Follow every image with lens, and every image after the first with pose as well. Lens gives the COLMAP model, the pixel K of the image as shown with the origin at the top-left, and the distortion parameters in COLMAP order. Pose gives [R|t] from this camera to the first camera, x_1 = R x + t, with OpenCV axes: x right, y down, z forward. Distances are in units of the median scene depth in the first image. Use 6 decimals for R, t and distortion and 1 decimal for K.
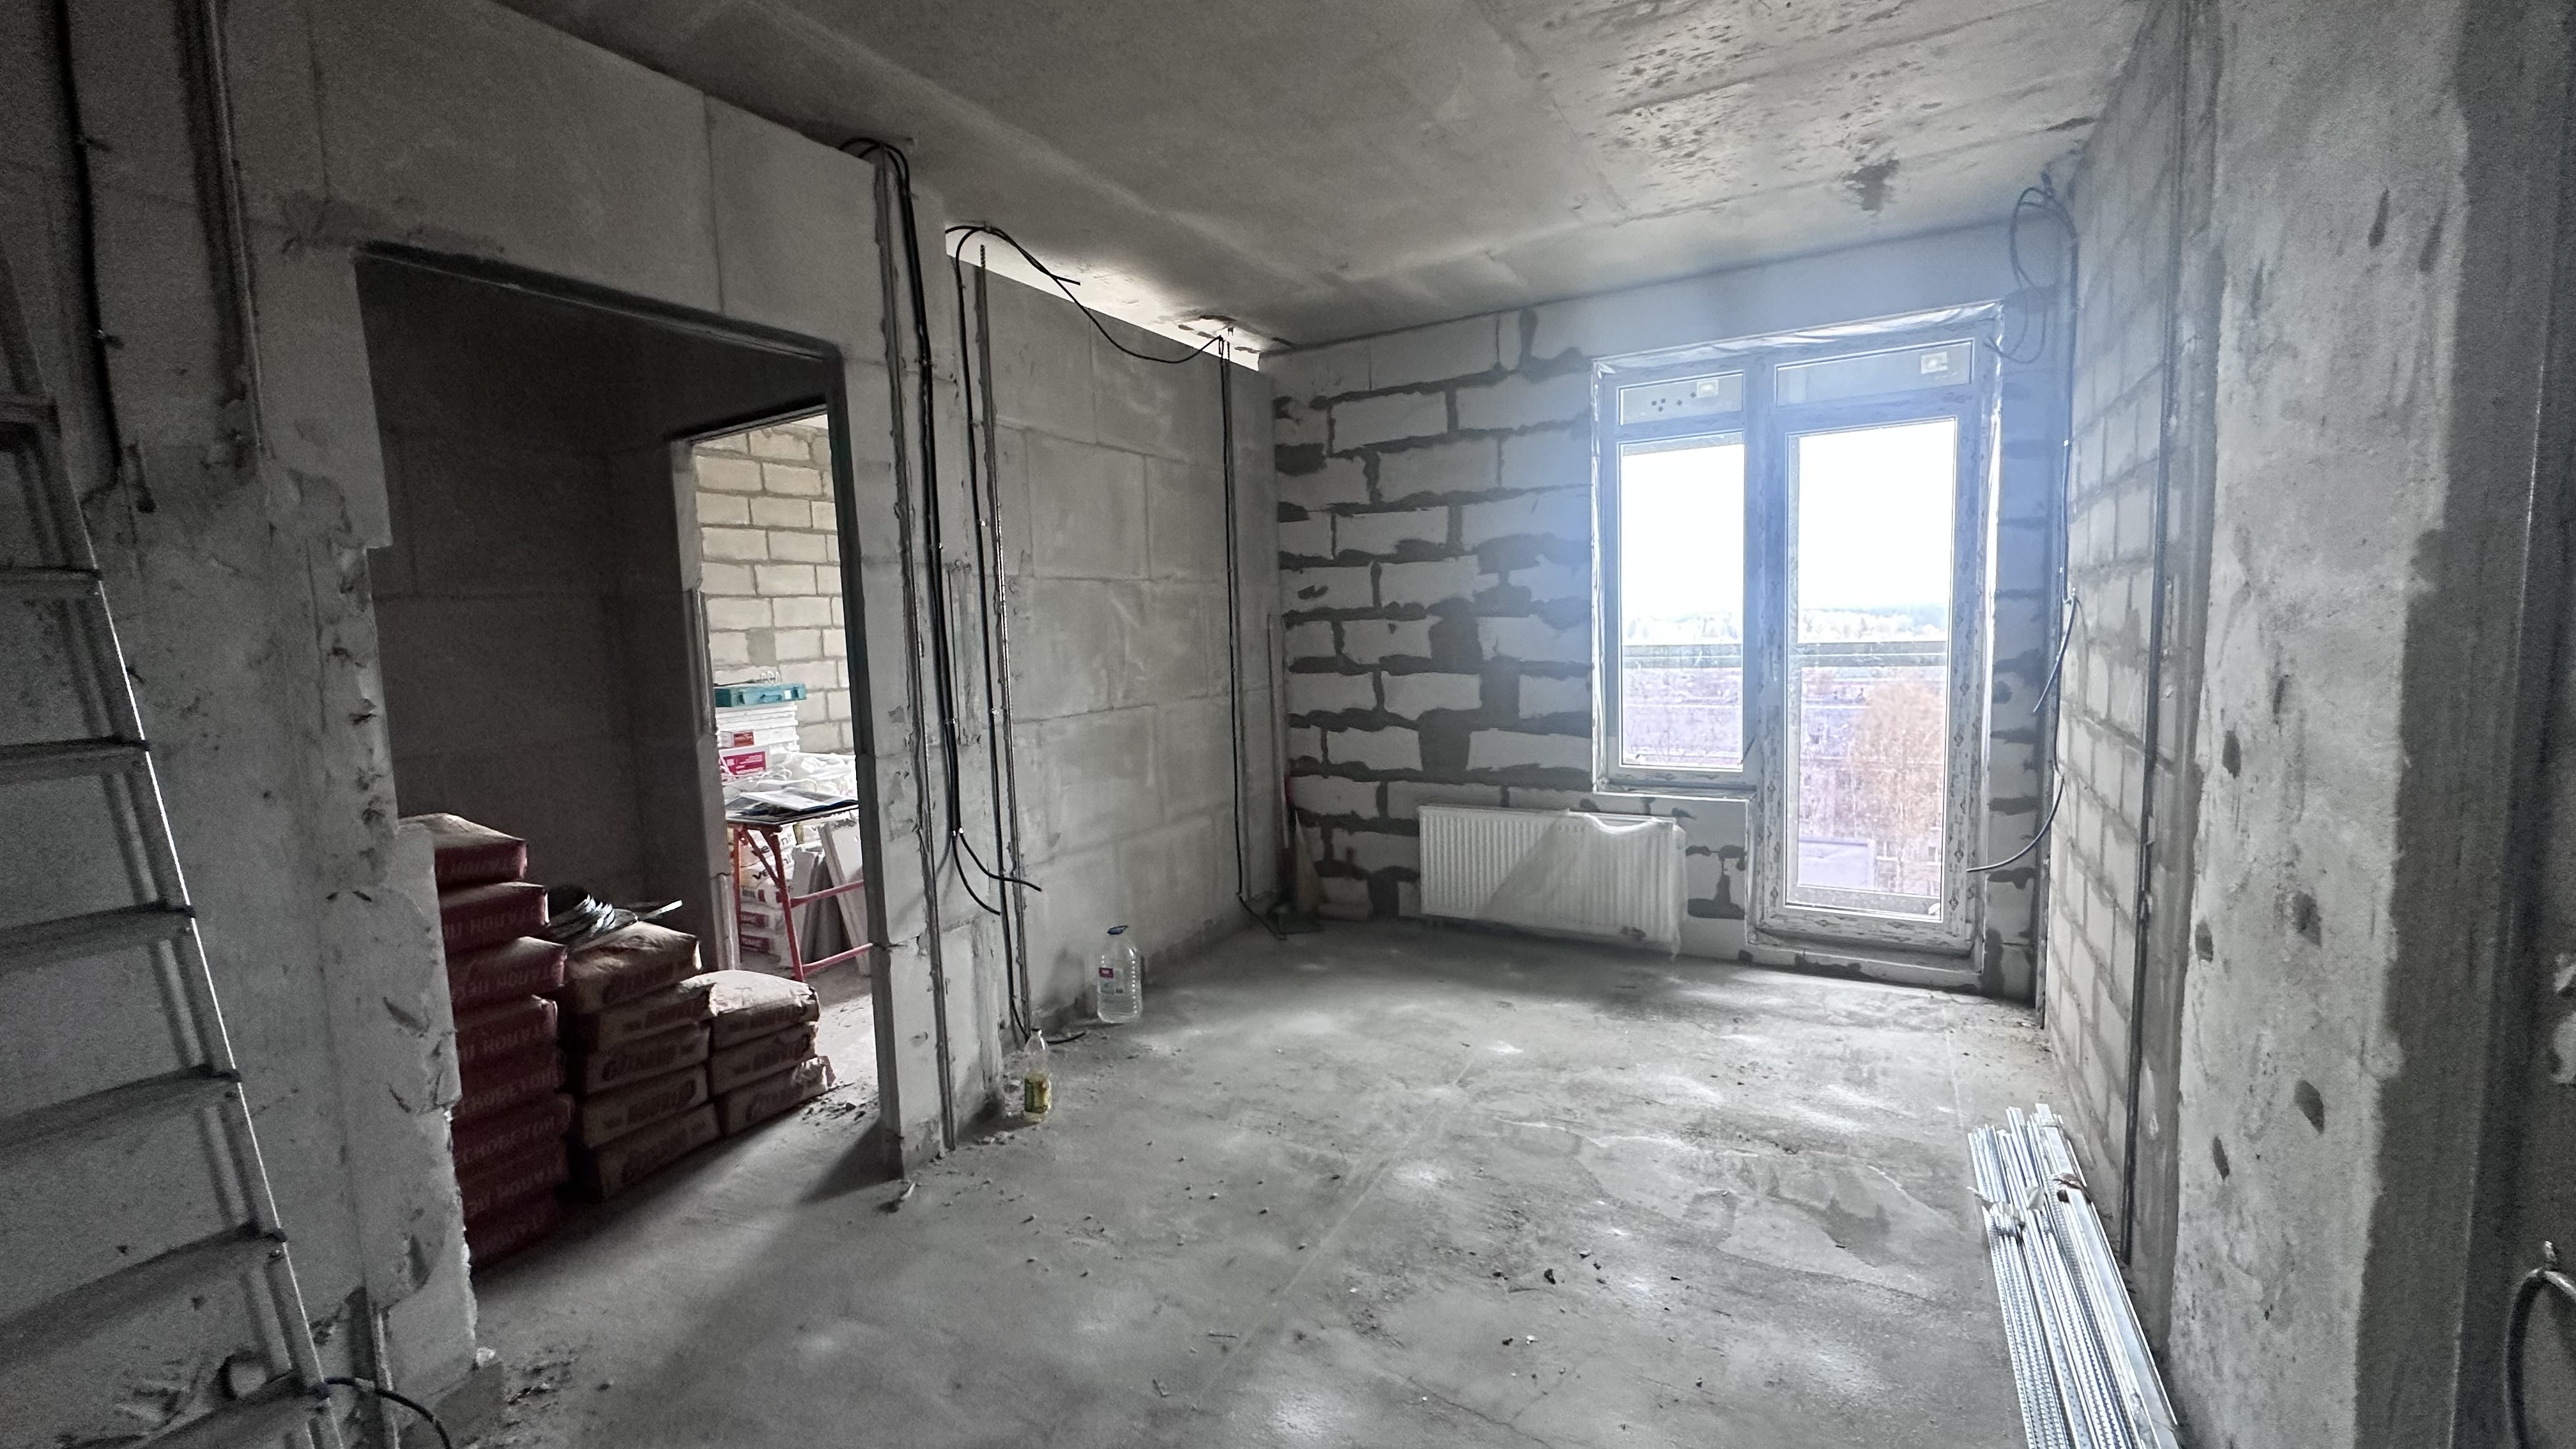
lens RADIAL K [[1026.3, 0, 1286.9], [0, 1026.3, 719.7], [0, 0, 1]] dist [-0.003612, 0.000367]
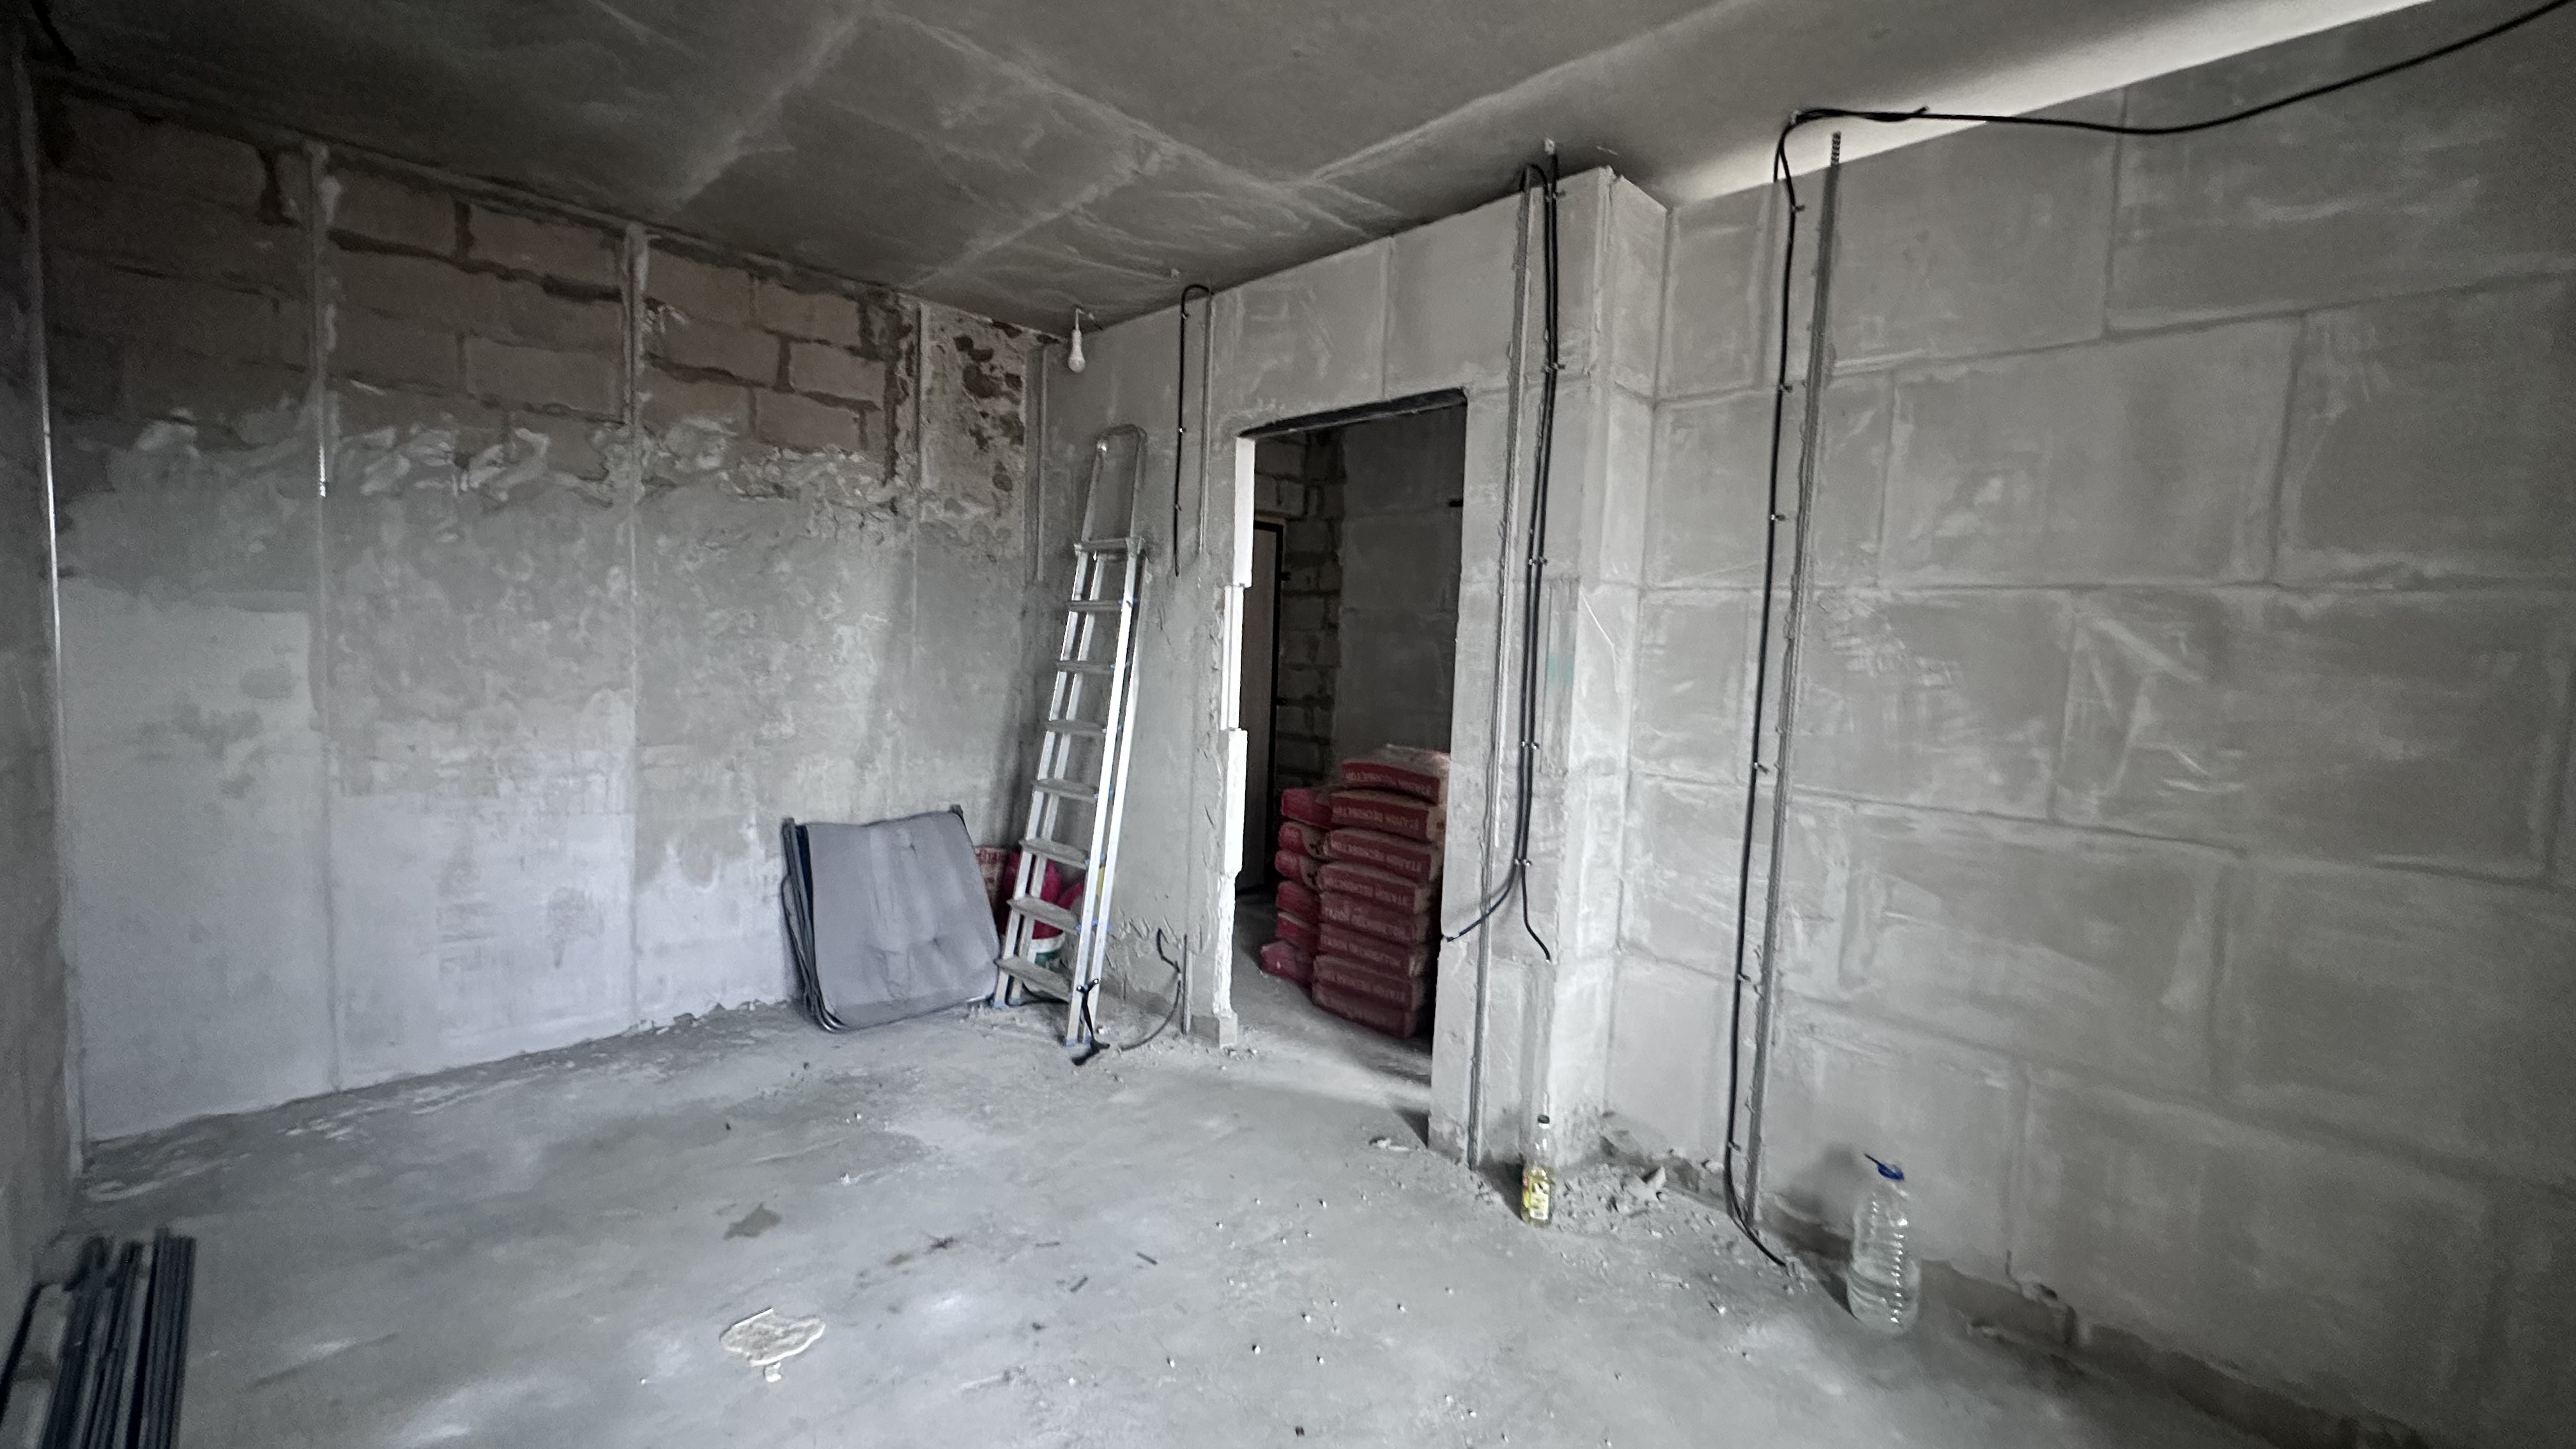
lens RADIAL K [[1026.3, 0, 1289.6], [0, 1026.3, 718.2], [0, 0, 1]] dist [-0.003612, 0.000367]
pose [[-0.271761, 0.097449, -0.957418, 0.514469], [-0.123204, 0.983151, 0.135039, -0.099975], [0.954446, 0.154656, -0.255176, 0.833733]]
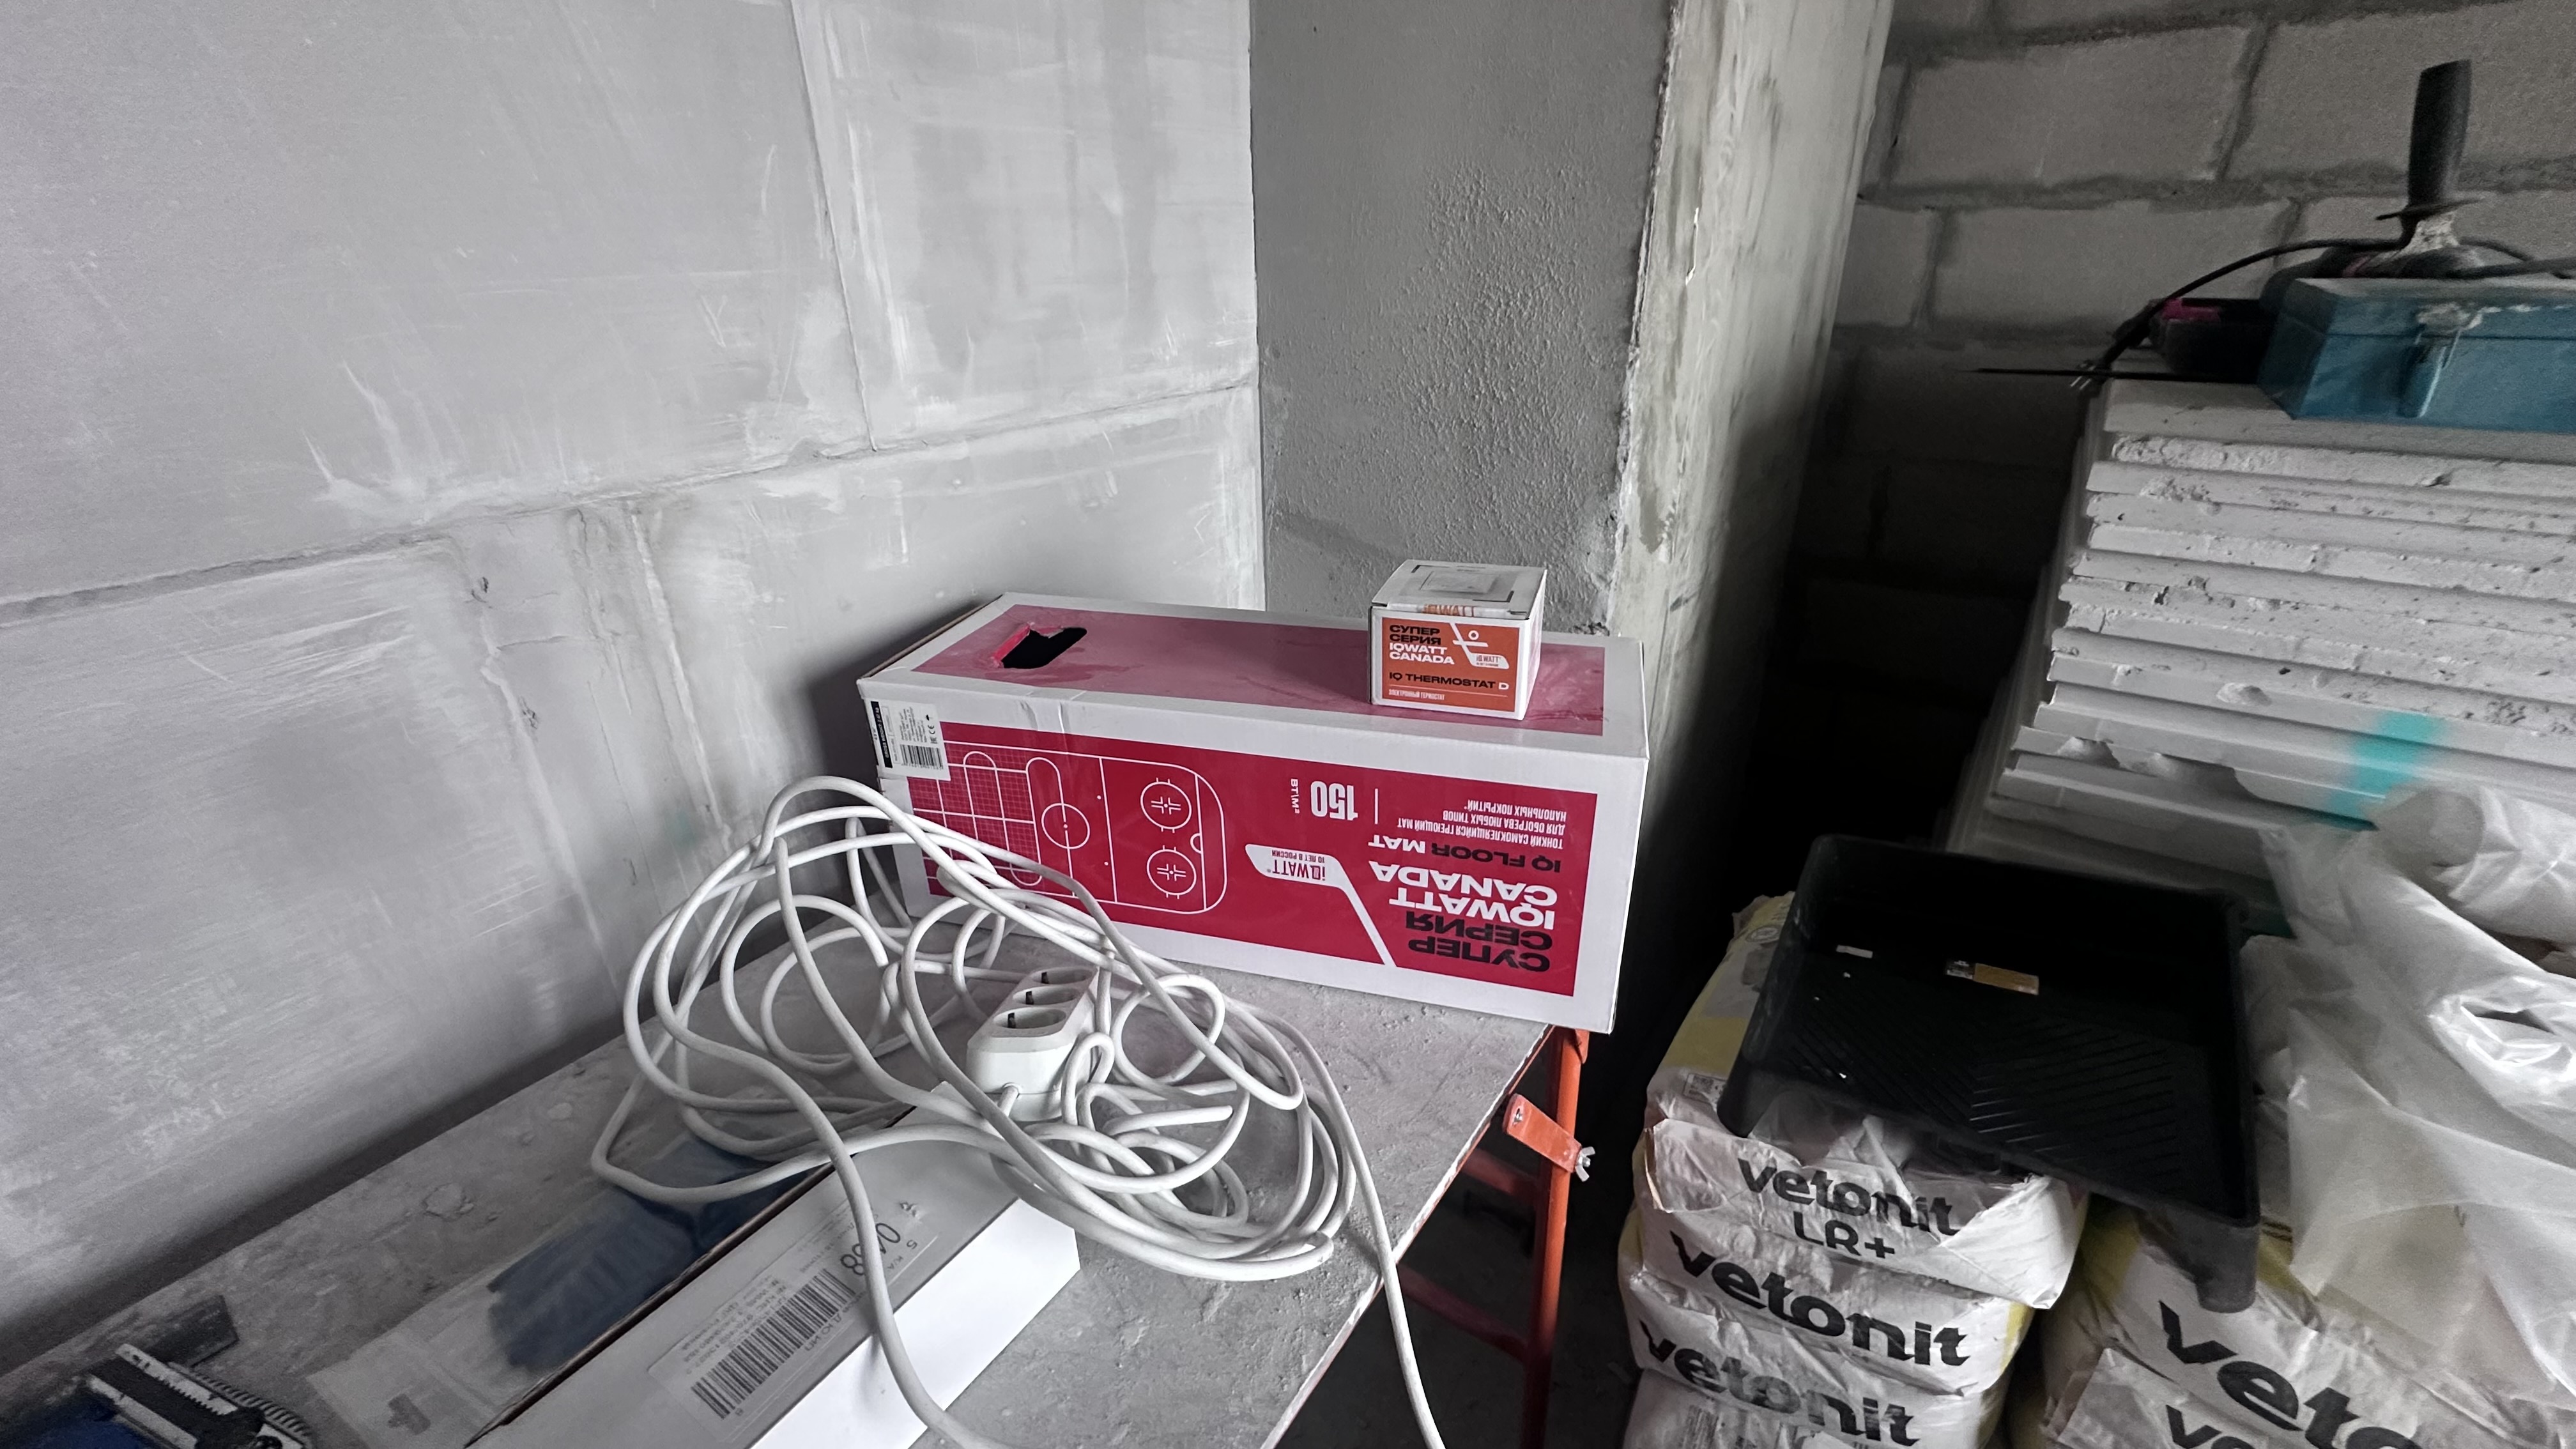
lens RADIAL K [[1026.3, 0, 1289.5], [0, 1026.3, 722.0], [0, 0, 1]] dist [-0.003612, 0.000367]
pose [[-0.114477, 0.455320, -0.882937, -0.527714], [-0.071697, 0.882676, 0.464481, -0.049089], [0.990835, 0.116476, -0.068401, 1.257541]]
